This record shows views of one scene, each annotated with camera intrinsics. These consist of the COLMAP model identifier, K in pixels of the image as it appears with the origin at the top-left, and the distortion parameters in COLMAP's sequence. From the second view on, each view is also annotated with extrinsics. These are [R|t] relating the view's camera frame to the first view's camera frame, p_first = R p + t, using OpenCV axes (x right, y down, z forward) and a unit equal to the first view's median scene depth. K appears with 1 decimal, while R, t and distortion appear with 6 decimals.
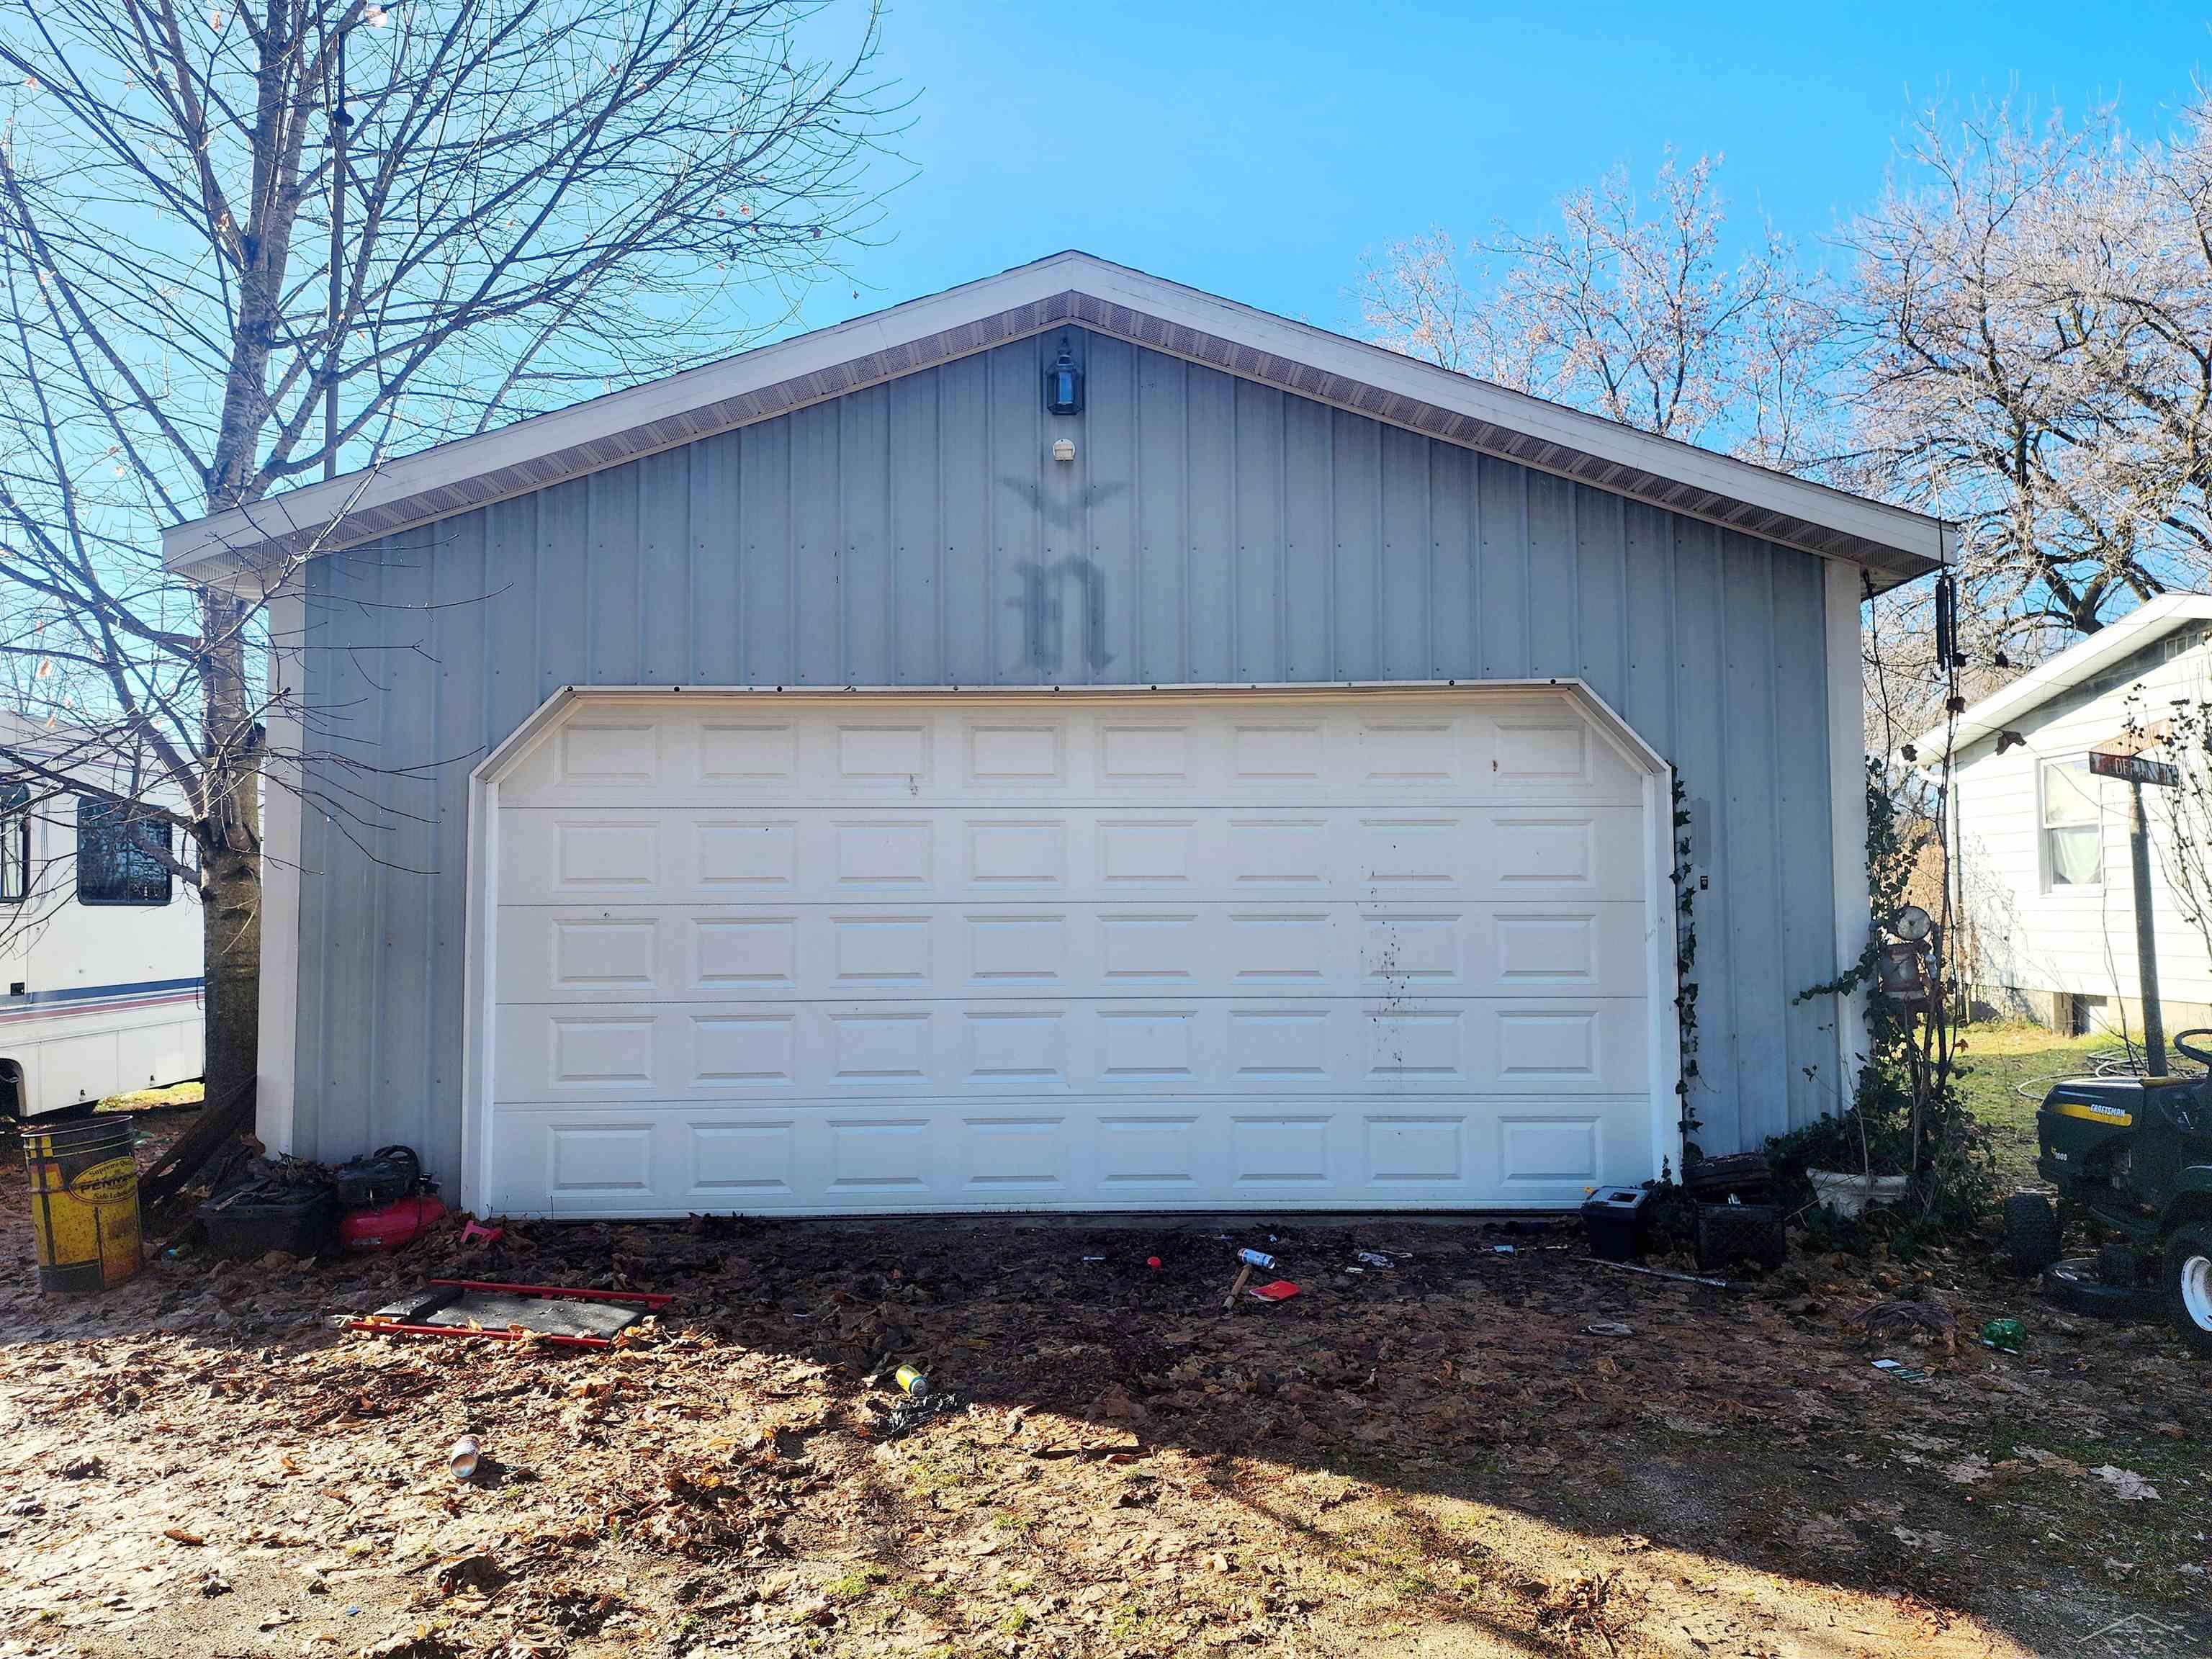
lens RADIAL K [[1465.9, 0, 1106.0], [0, 1465.9, 829.5], [0, 0, 1]] dist [0.001531, 0.000489]
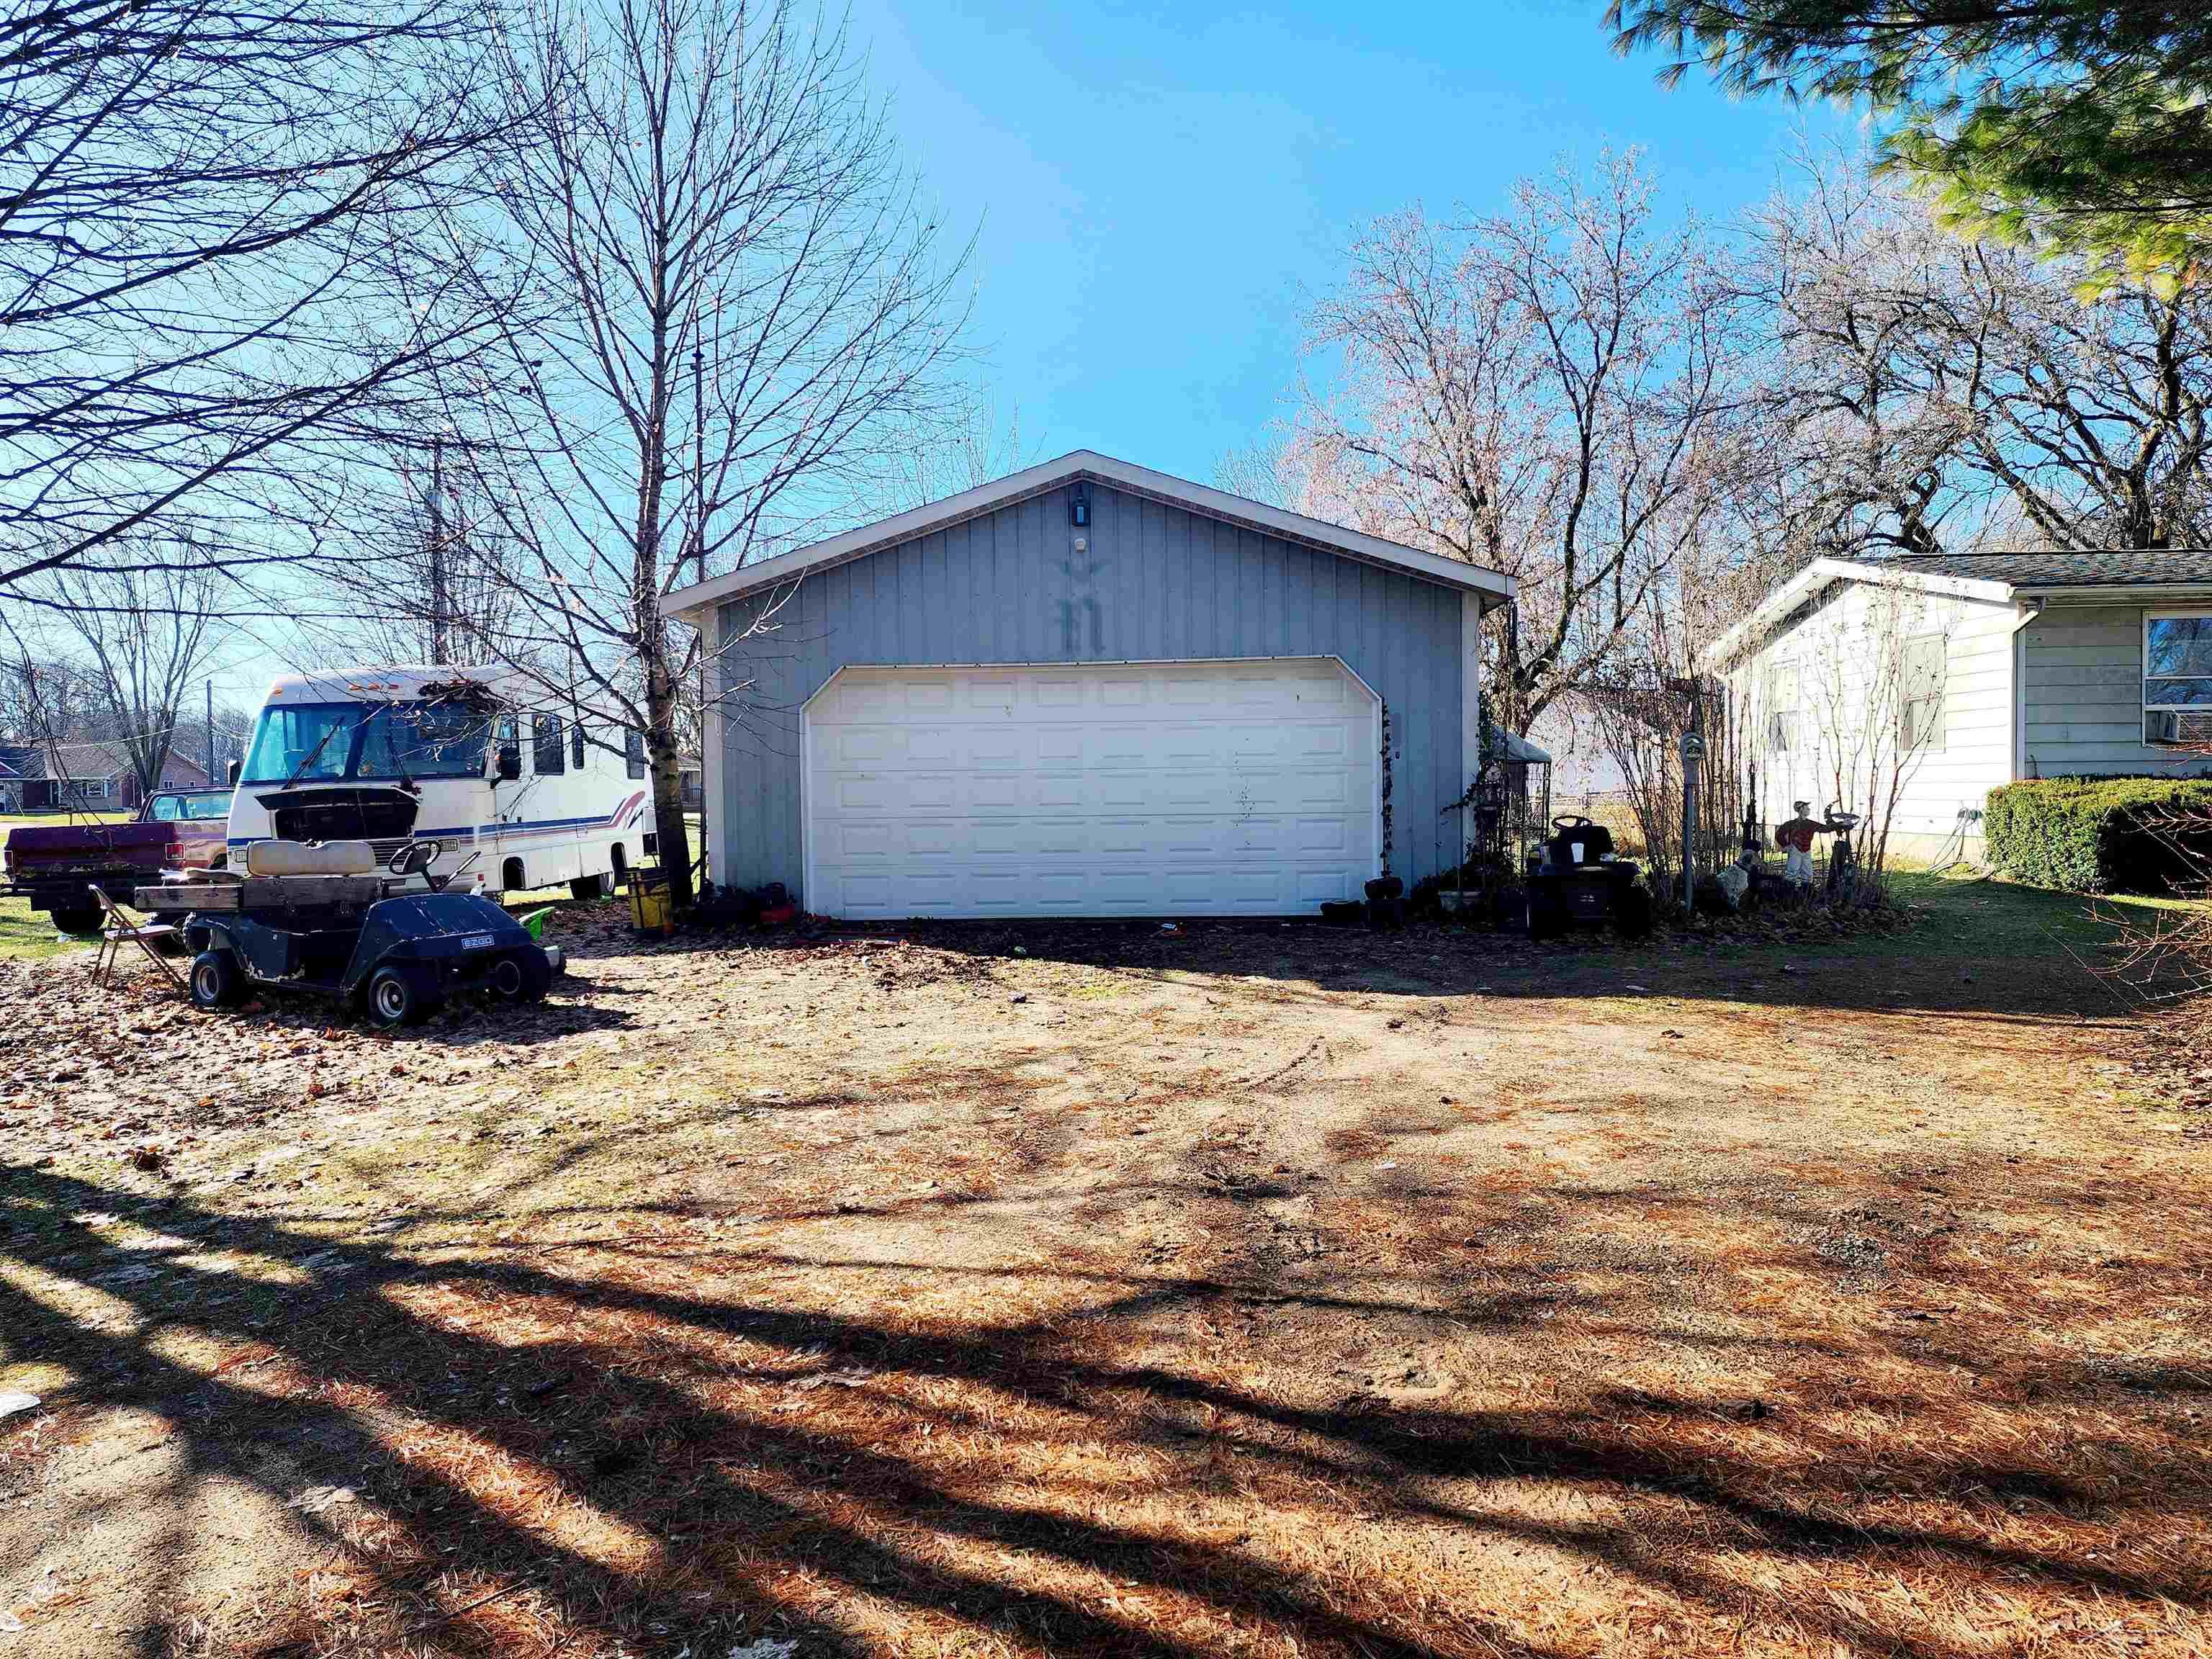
lens RADIAL K [[1465.9, 0, 1106.0], [0, 1465.9, 829.5], [0, 0, 1]] dist [0.001531, 0.000489]
pose [[0.999375, -0.007209, -0.034605, 0.074048], [0.010099, 0.996408, 0.084083, -0.036002], [0.033874, -0.084380, 0.995858, -1.049658]]
